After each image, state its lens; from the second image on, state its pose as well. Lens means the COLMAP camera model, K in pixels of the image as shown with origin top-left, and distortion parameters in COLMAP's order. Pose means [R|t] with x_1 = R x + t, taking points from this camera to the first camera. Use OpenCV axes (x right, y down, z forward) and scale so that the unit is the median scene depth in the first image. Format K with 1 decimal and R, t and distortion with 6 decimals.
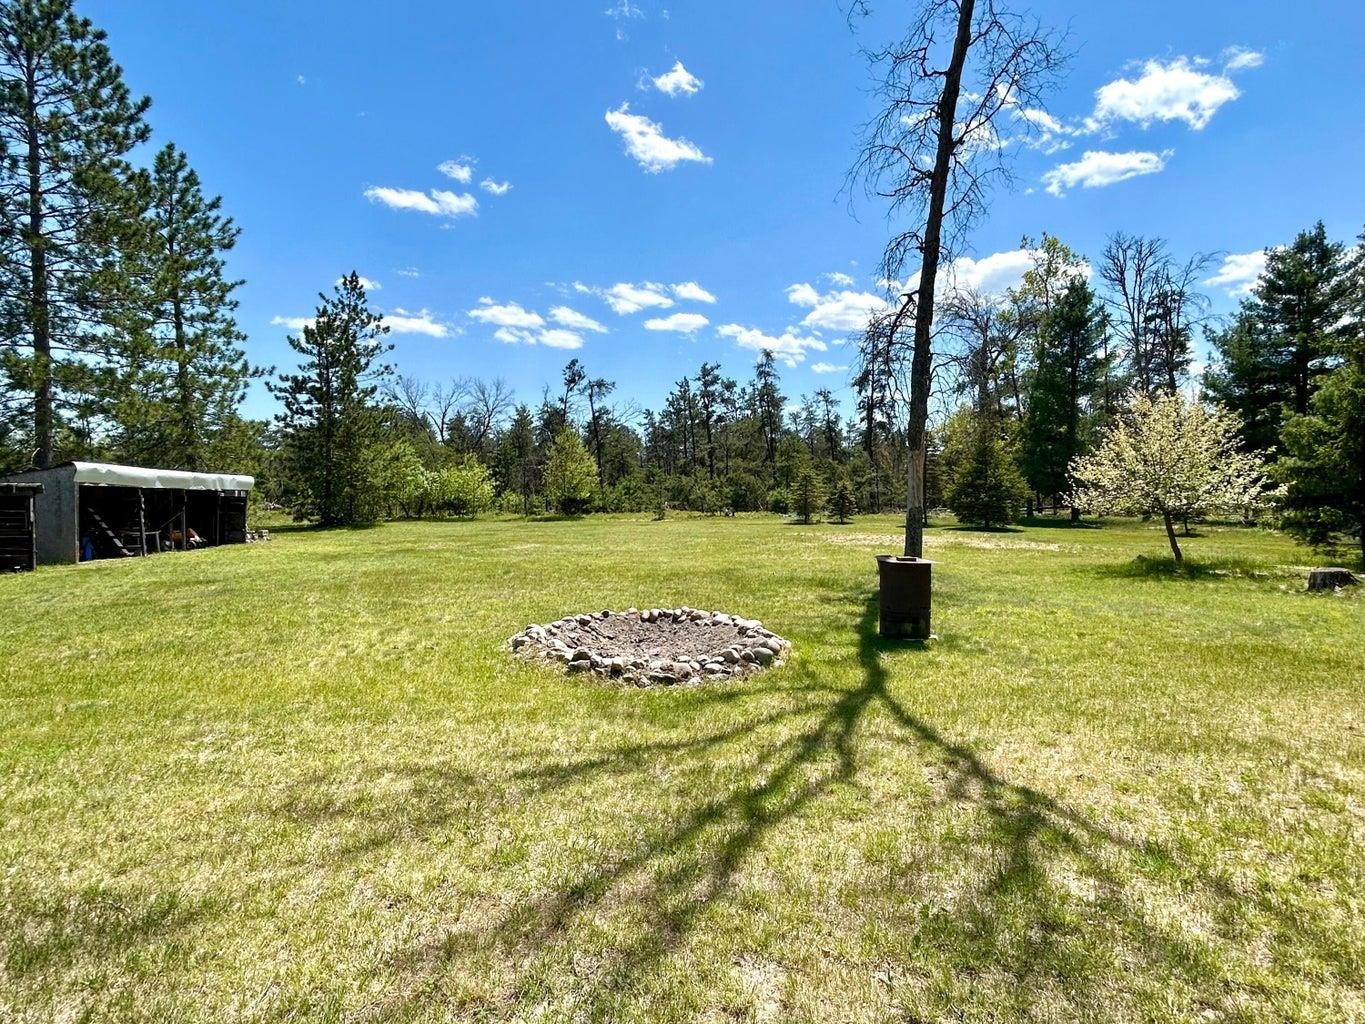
lens RADIAL K [[760.1, 0, 682.5], [0, 760.1, 512.0], [0, 0, 1]] dist [0.027427, 0.002185]
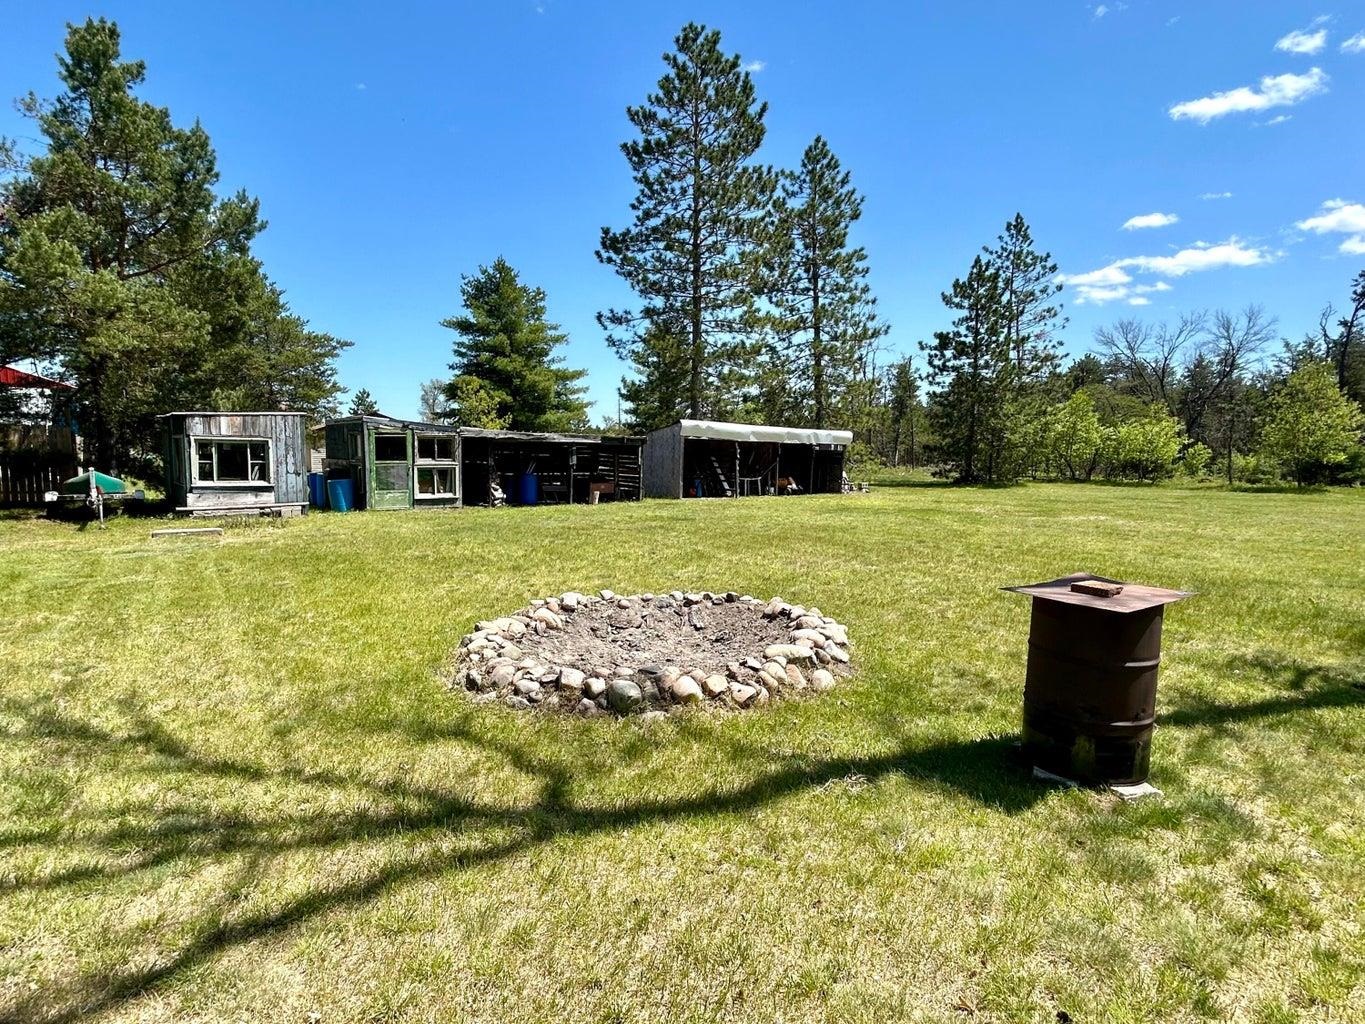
lens RADIAL K [[760.1, 0, 682.5], [0, 760.1, 512.0], [0, 0, 1]] dist [0.027427, 0.002185]
pose [[0.590129, 0.080798, -0.803256, 0.116643], [-0.038773, 0.996667, 0.071767, -0.001316], [0.806377, -0.011207, 0.591295, 0.123741]]
